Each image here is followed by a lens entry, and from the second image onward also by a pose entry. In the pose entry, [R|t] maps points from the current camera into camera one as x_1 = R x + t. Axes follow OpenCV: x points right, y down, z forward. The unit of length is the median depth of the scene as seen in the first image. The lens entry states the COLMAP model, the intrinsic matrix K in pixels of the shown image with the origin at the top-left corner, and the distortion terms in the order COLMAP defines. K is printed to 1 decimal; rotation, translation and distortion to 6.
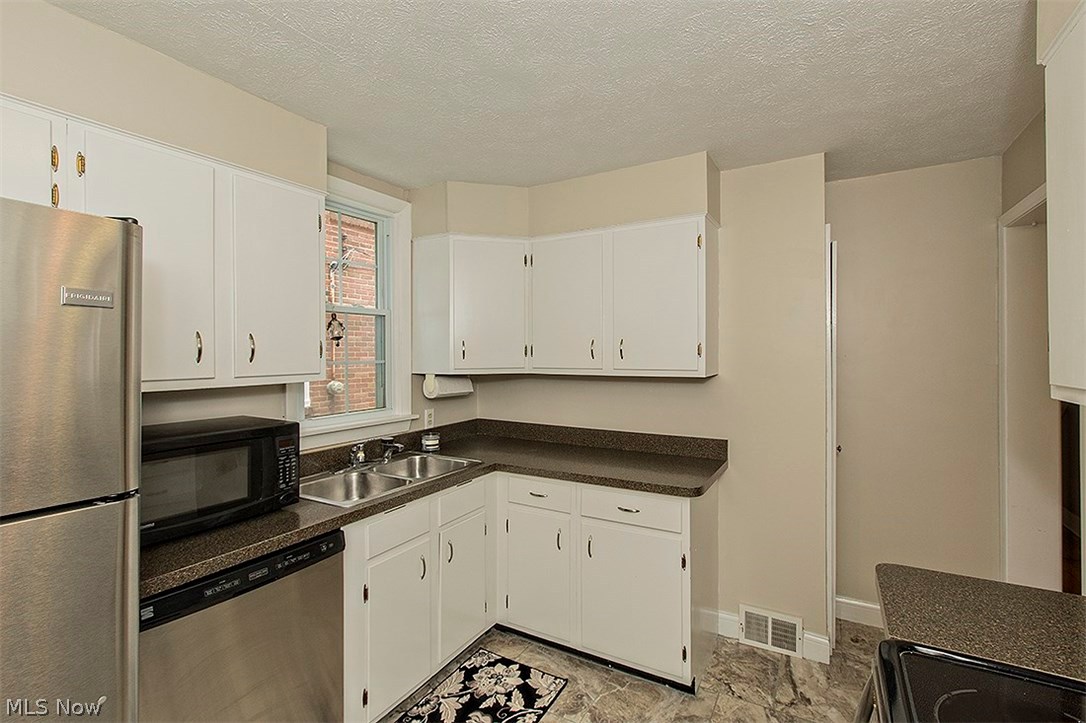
lens RADIAL K [[497.4, 0, 544.4], [0, 497.4, 358.2], [0, 0, 1]] dist [-0.009908, 0.001311]
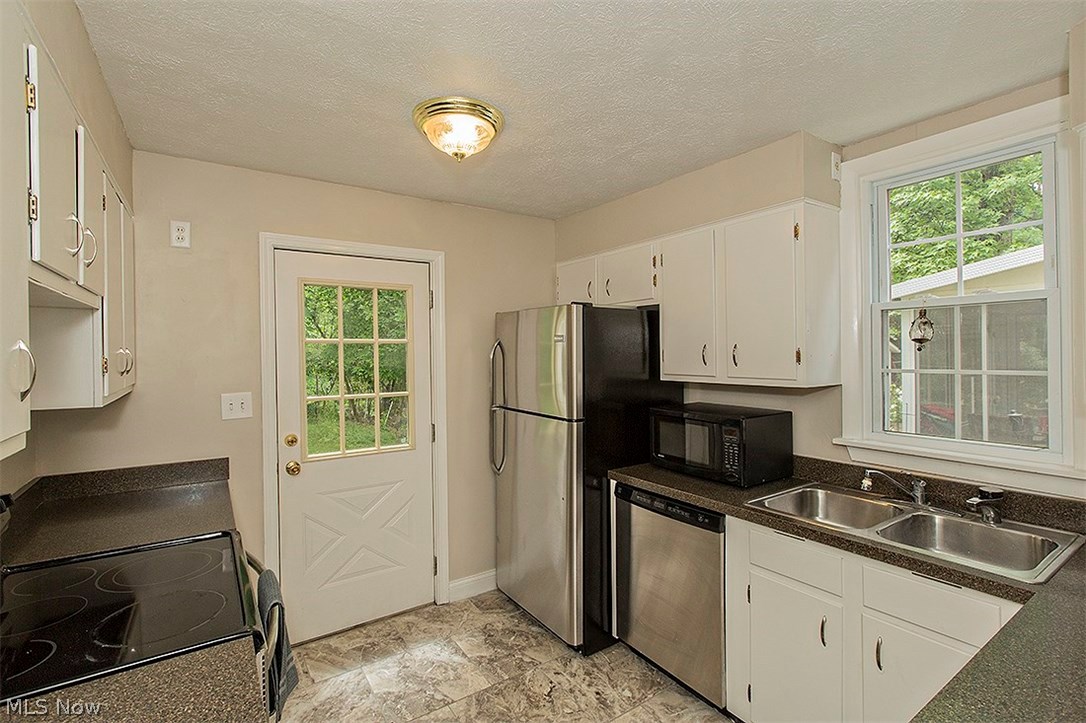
lens RADIAL K [[497.4, 0, 544.7], [0, 497.4, 352.0], [0, 0, 1]] dist [-0.009908, 0.001311]
pose [[-0.441945, 0.011035, -0.896974, 0.793678], [0.004271, 0.999939, 0.010197, -0.044786], [0.897032, 0.000675, -0.441966, 1.139276]]
